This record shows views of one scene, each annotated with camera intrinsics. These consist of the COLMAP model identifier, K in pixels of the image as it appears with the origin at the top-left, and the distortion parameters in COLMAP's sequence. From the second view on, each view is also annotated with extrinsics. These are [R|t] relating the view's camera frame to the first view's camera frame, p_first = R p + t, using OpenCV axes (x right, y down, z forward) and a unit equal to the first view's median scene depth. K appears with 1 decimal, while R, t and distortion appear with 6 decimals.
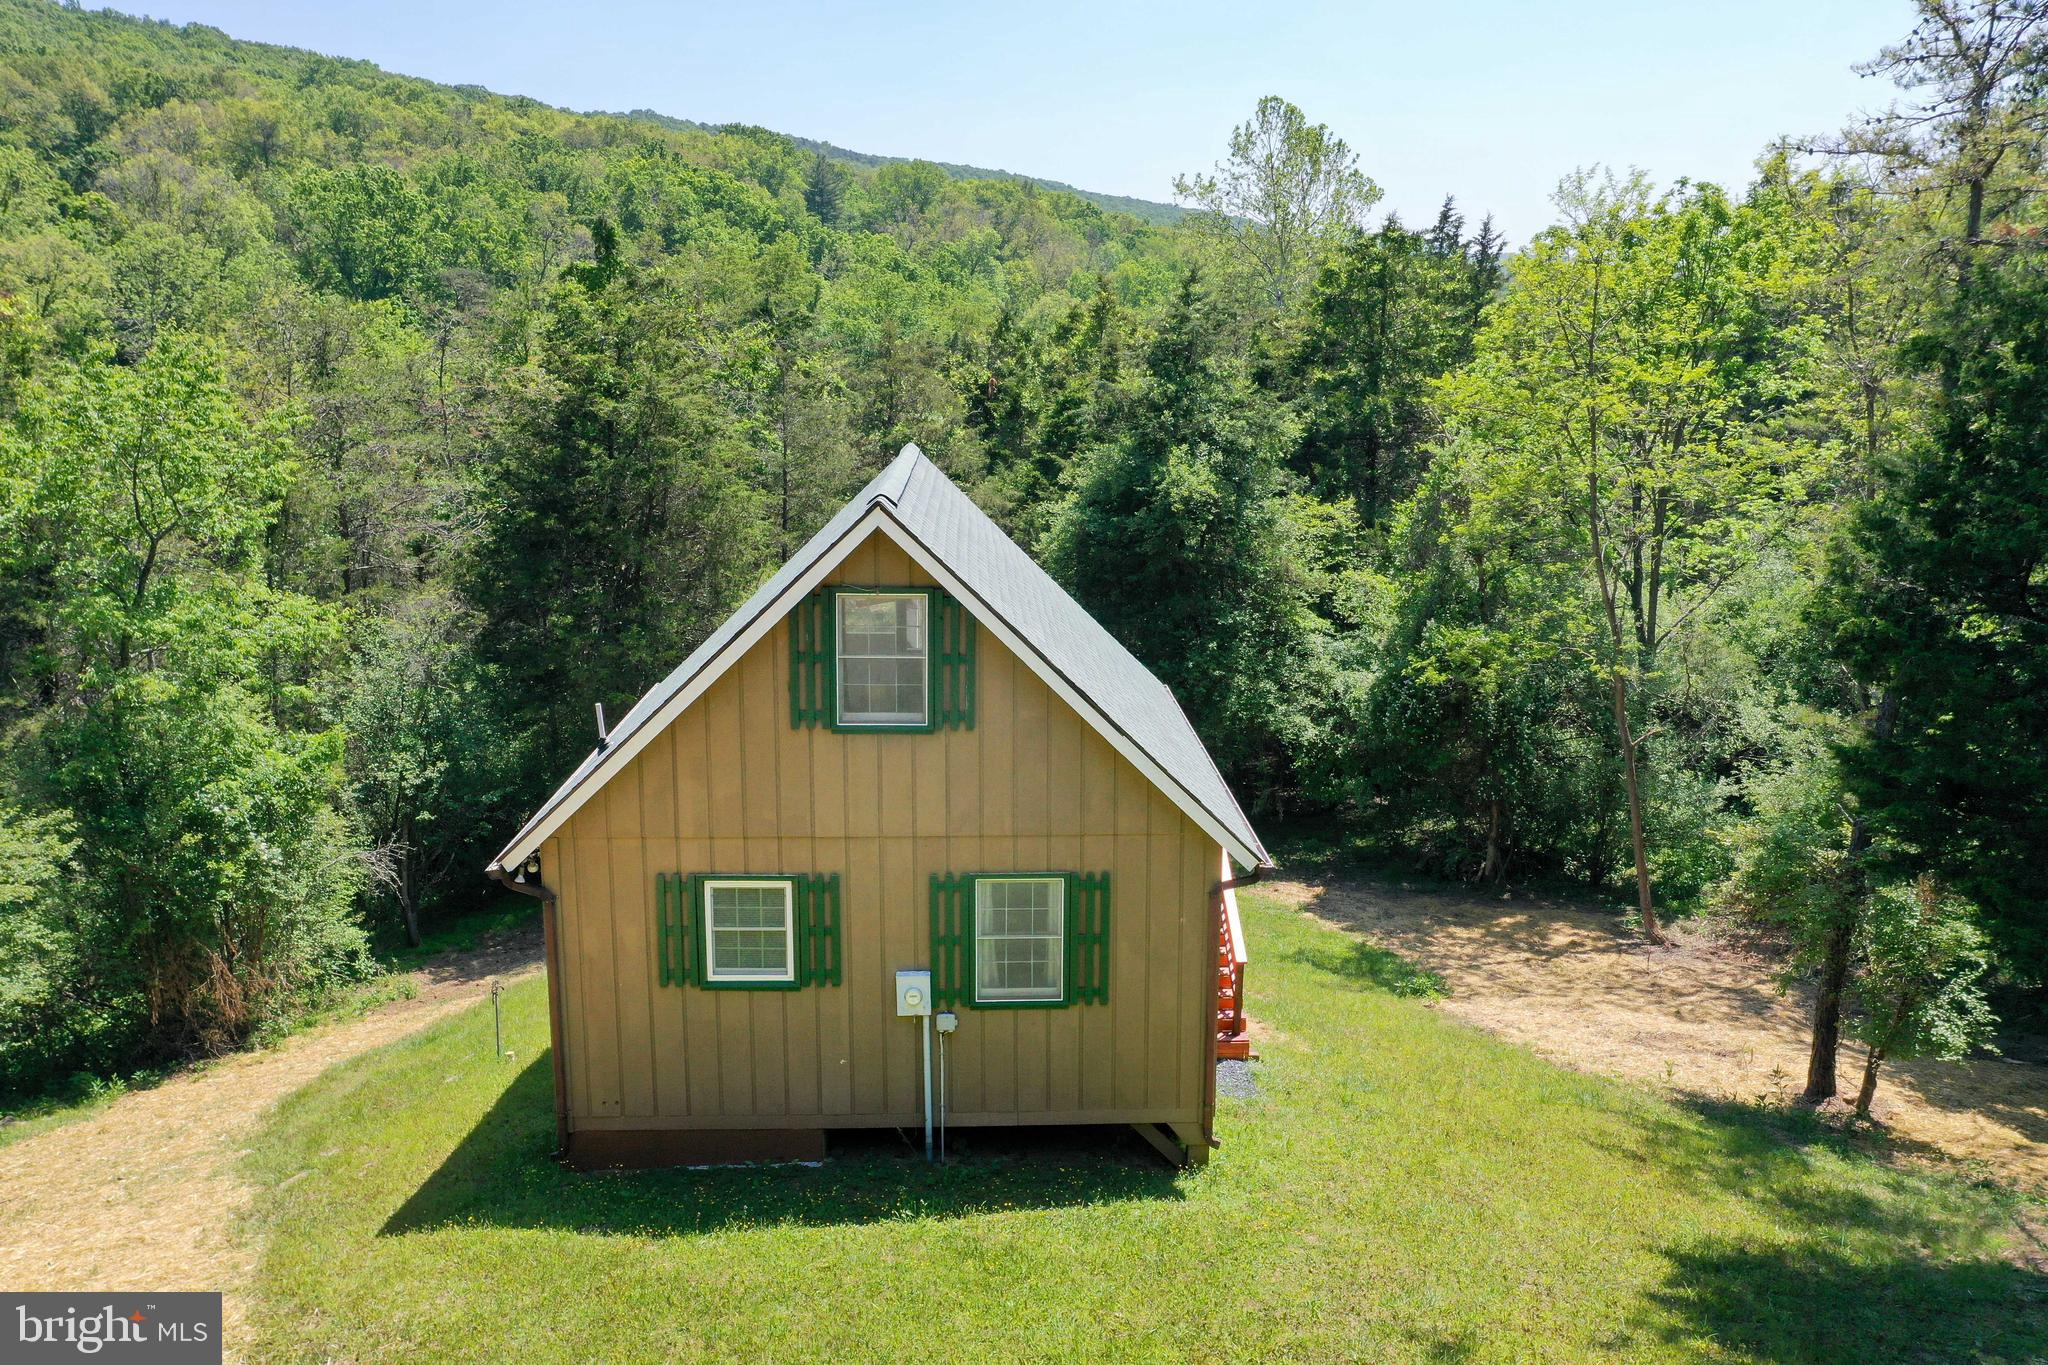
lens RADIAL K [[1615.9, 0, 1030.4], [0, 1615.9, 668.1], [0, 0, 1]] dist [0.008392, 0.010241]
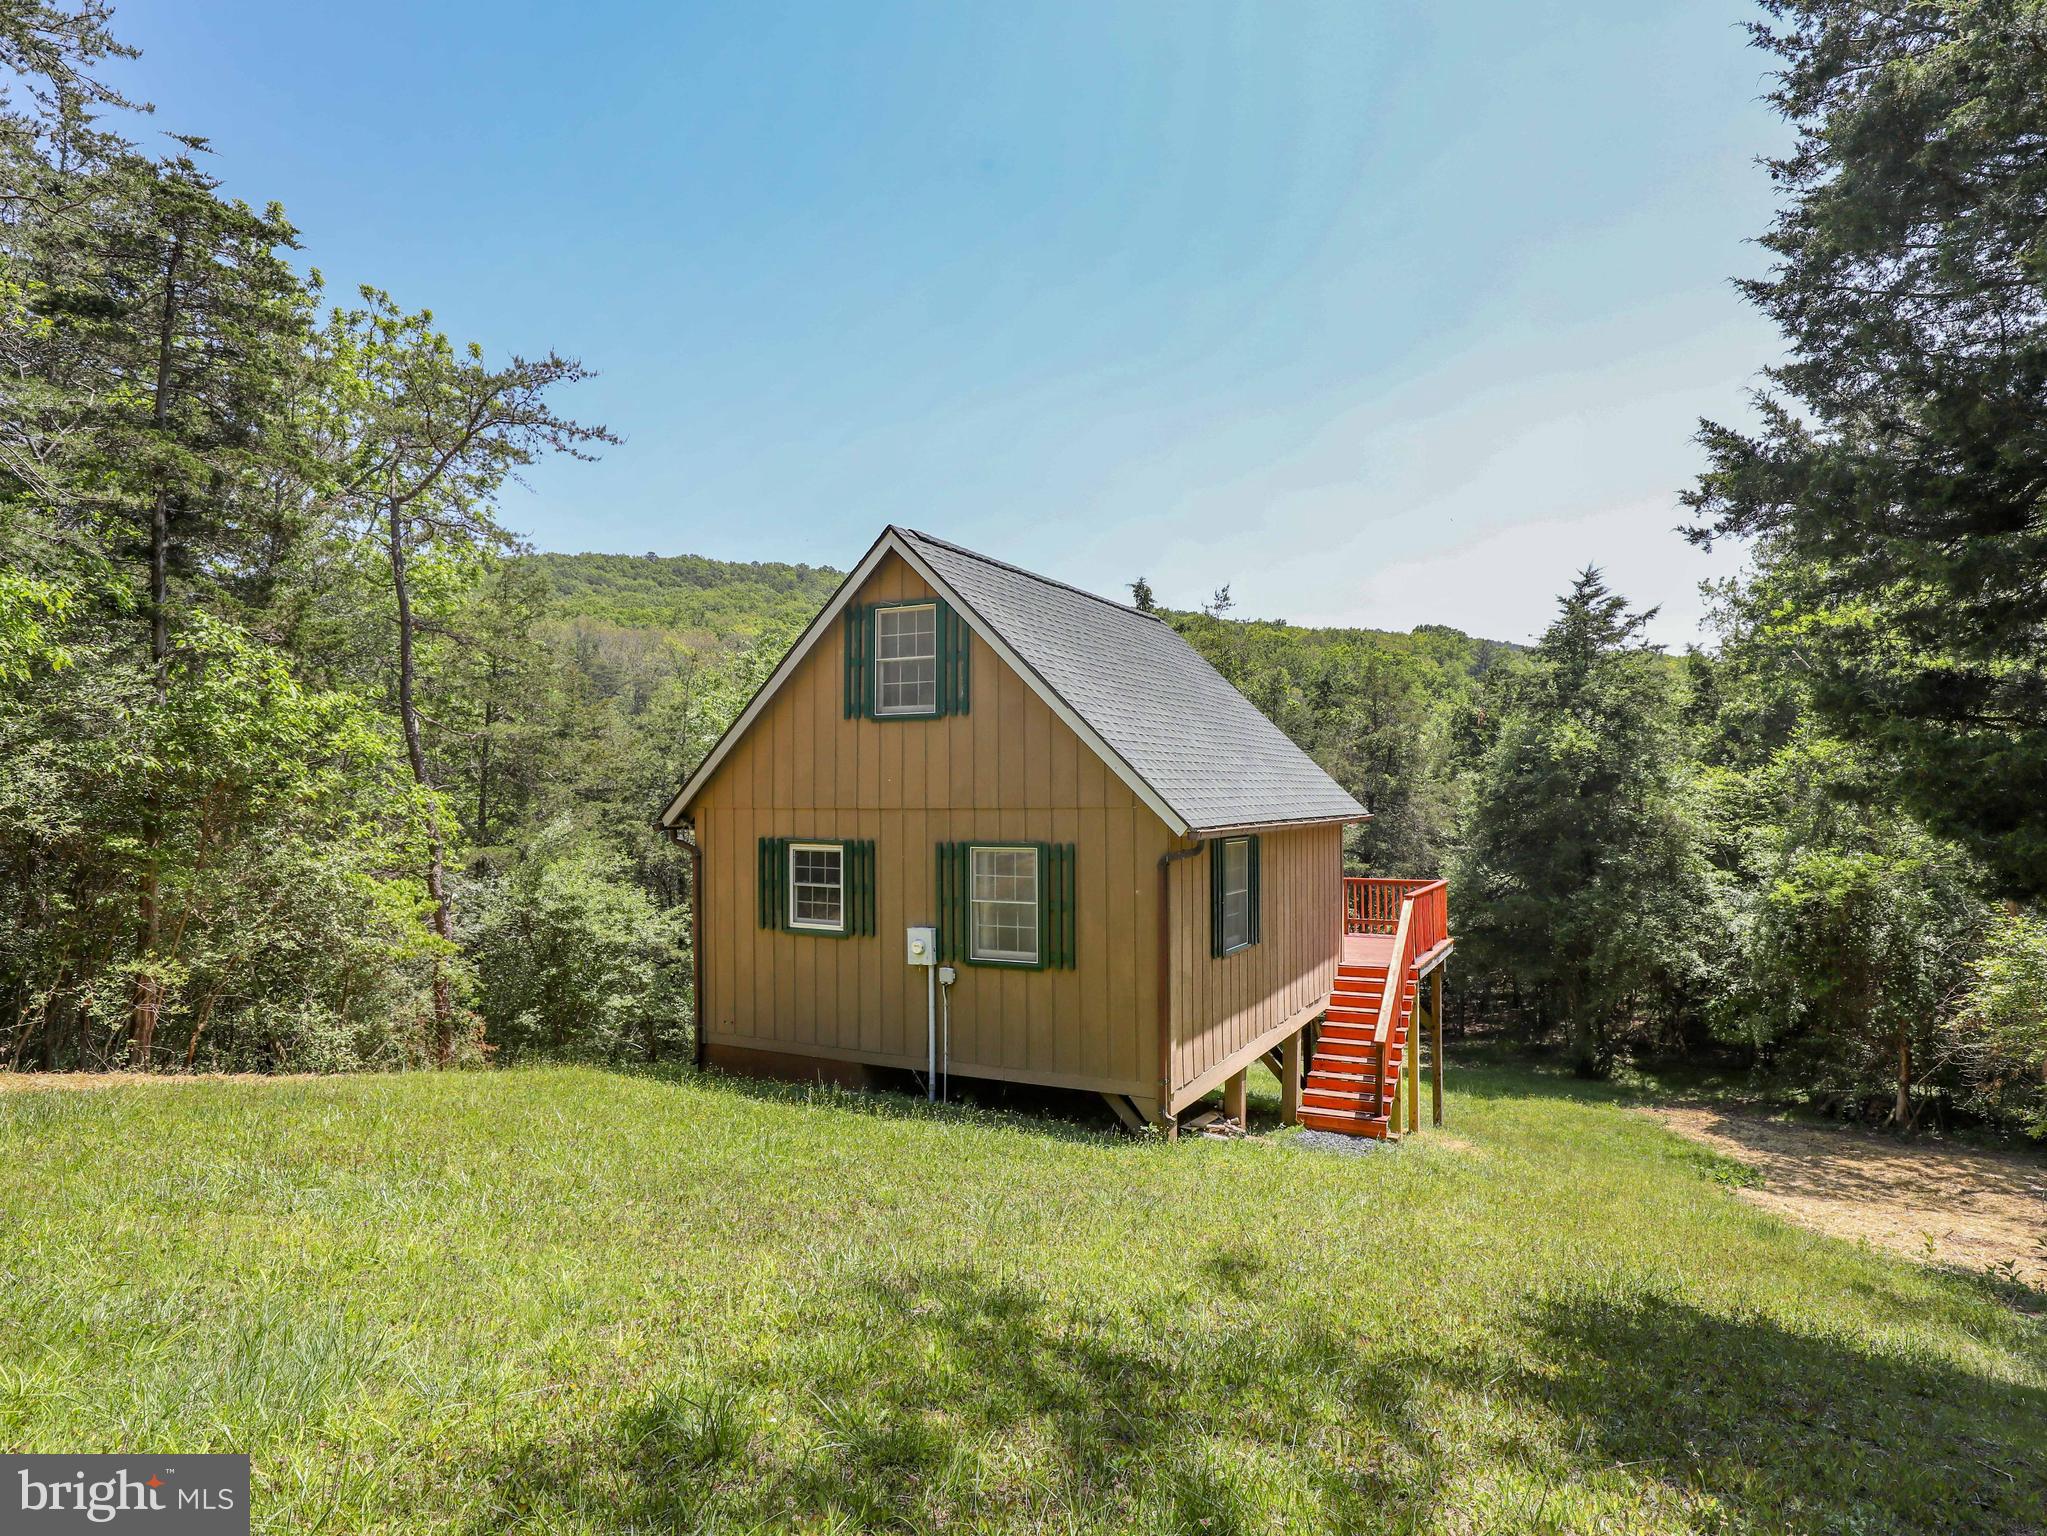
lens RADIAL K [[1143.0, 0, 1040.1], [0, 1143.0, 780.5], [0, 0, 1]] dist [-0.025528, 0.005217]
pose [[0.870483, -0.017646, -0.491883, 0.215390], [-0.082591, 0.979951, -0.181316, 0.118678], [0.485220, 0.198457, 0.851573, 0.163701]]
